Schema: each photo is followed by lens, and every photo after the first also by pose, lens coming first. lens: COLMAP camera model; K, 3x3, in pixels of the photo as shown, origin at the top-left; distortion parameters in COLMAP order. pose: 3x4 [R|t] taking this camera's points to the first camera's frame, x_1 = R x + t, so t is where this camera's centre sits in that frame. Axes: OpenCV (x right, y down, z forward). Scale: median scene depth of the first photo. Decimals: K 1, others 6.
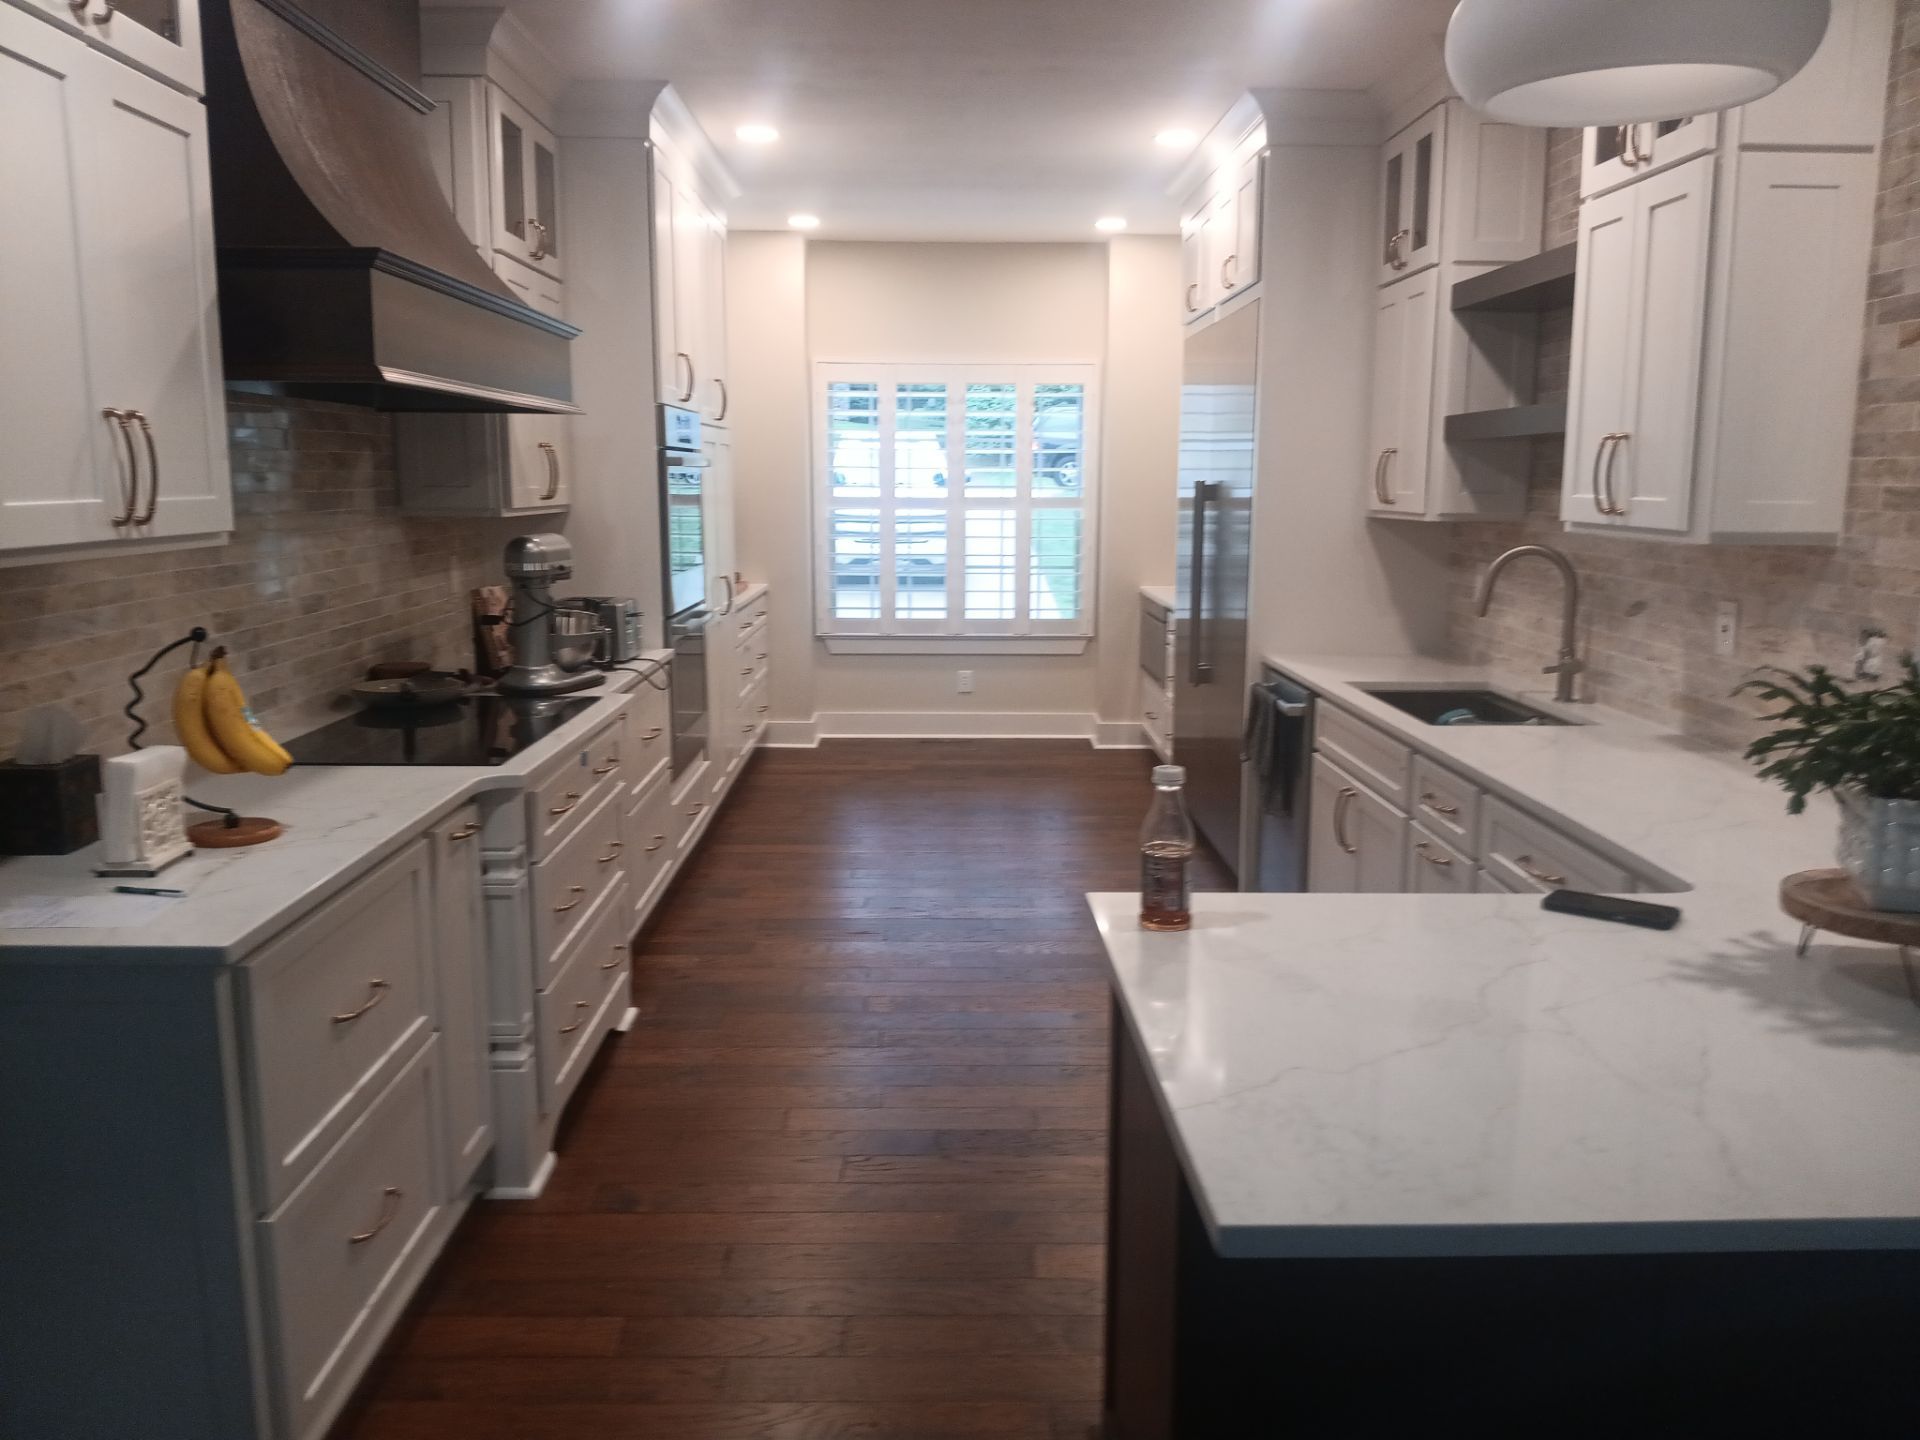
lens RADIAL K [[1463.1, 0, 960.0], [0, 1463.1, 720.0], [0, 0, 1]] dist [0.092394, -0.181569]
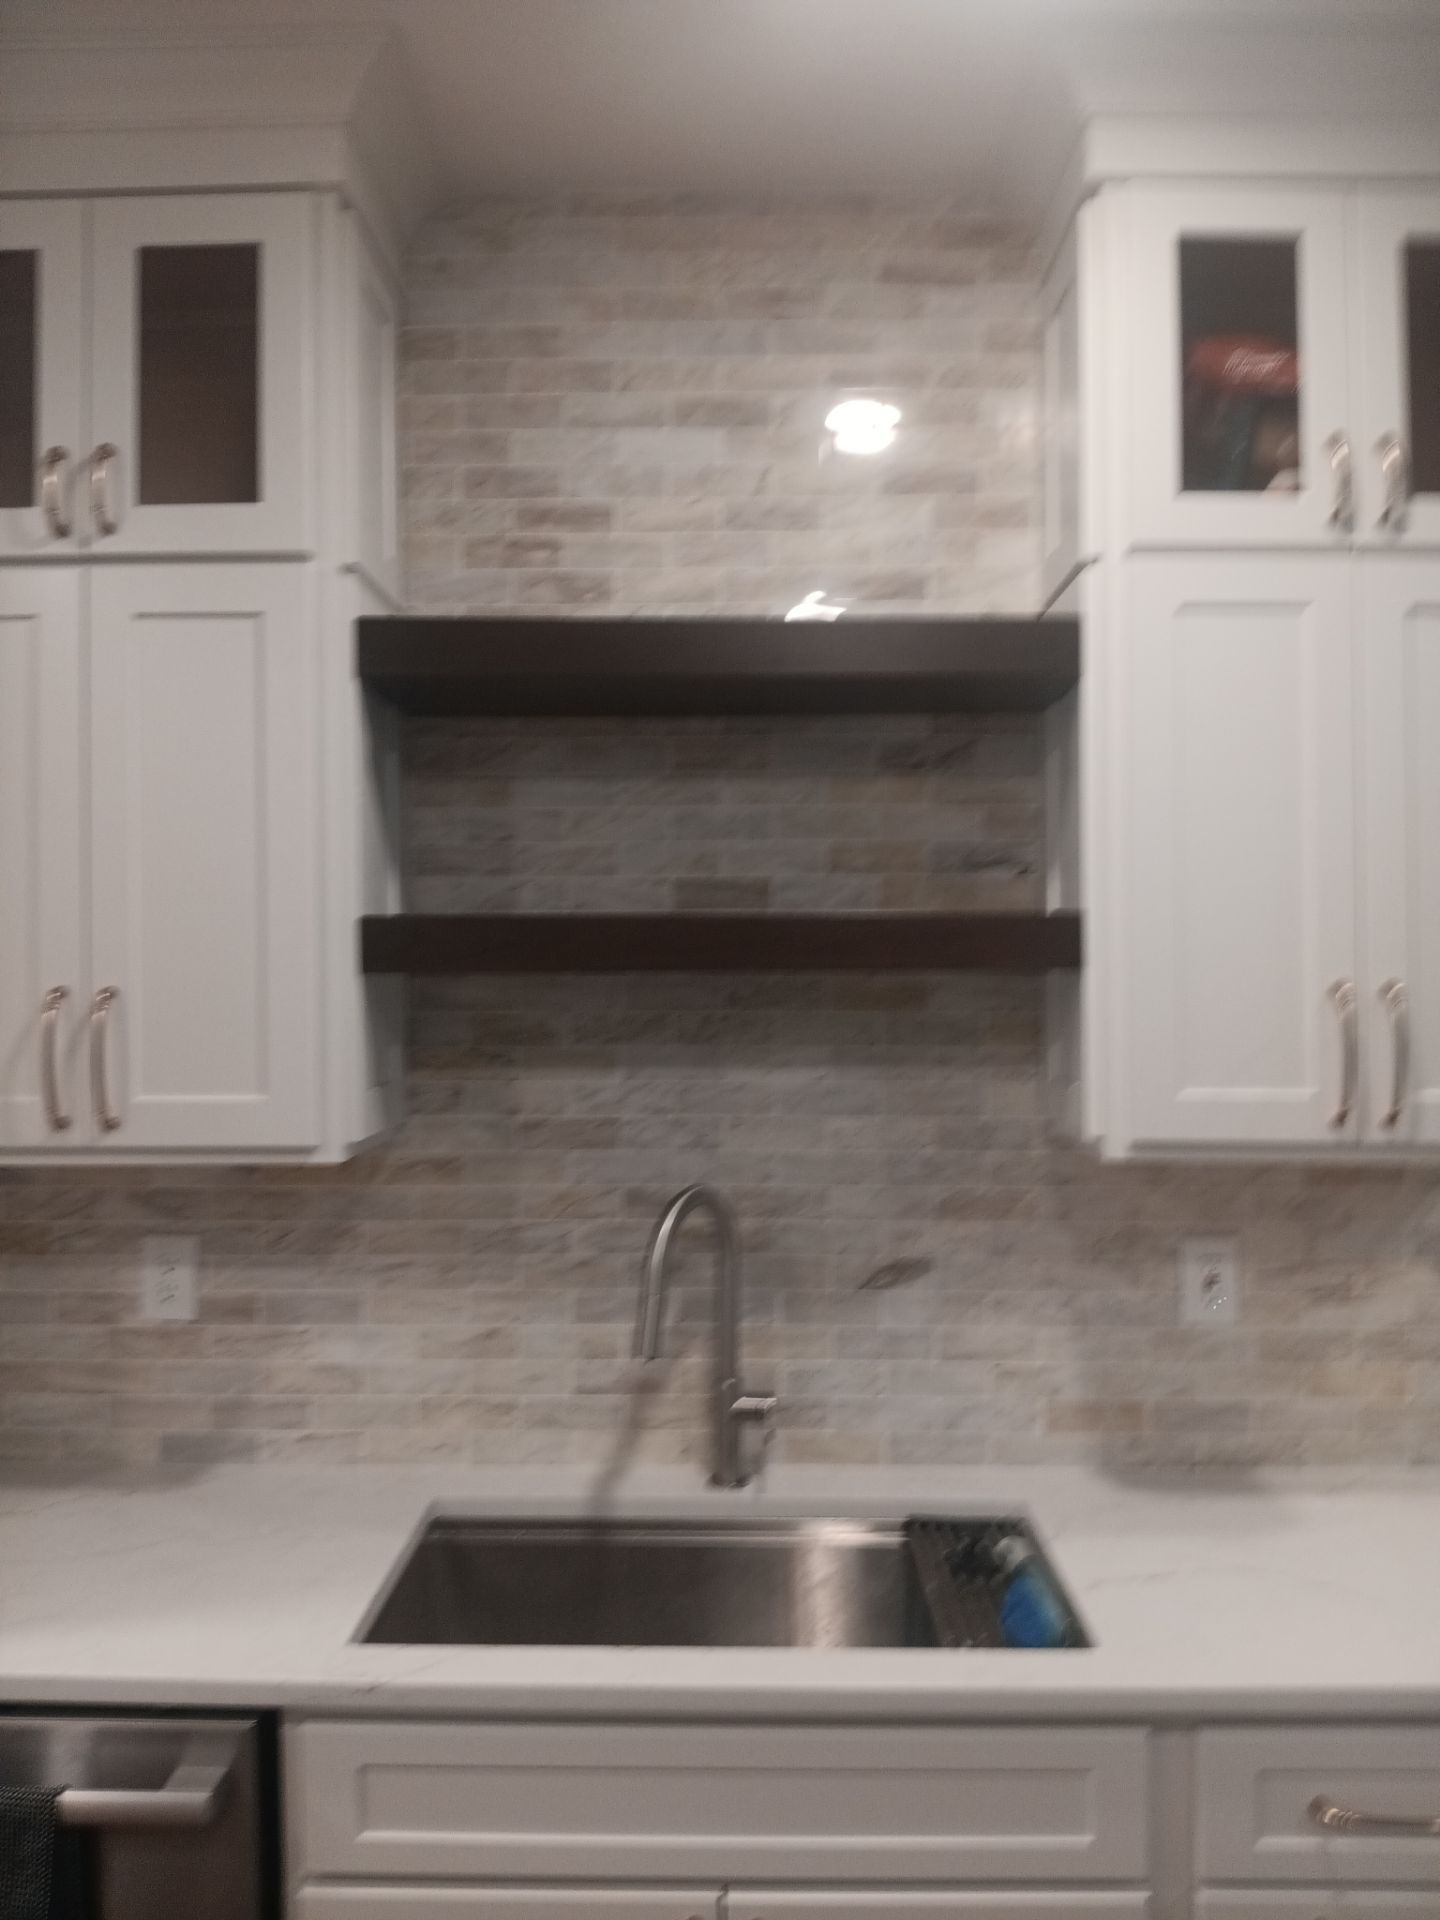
lens RADIAL K [[1463.1, 0, 732.4], [0, 1463.1, 963.1], [0, 0, 1]] dist [0.092394, -0.181569]
pose [[0.032121, 0.003375, 0.999478, -0.099559], [0.167207, 0.985883, -0.008703, -0.188945], [-0.985398, 0.167400, 0.031104, 0.978449]]
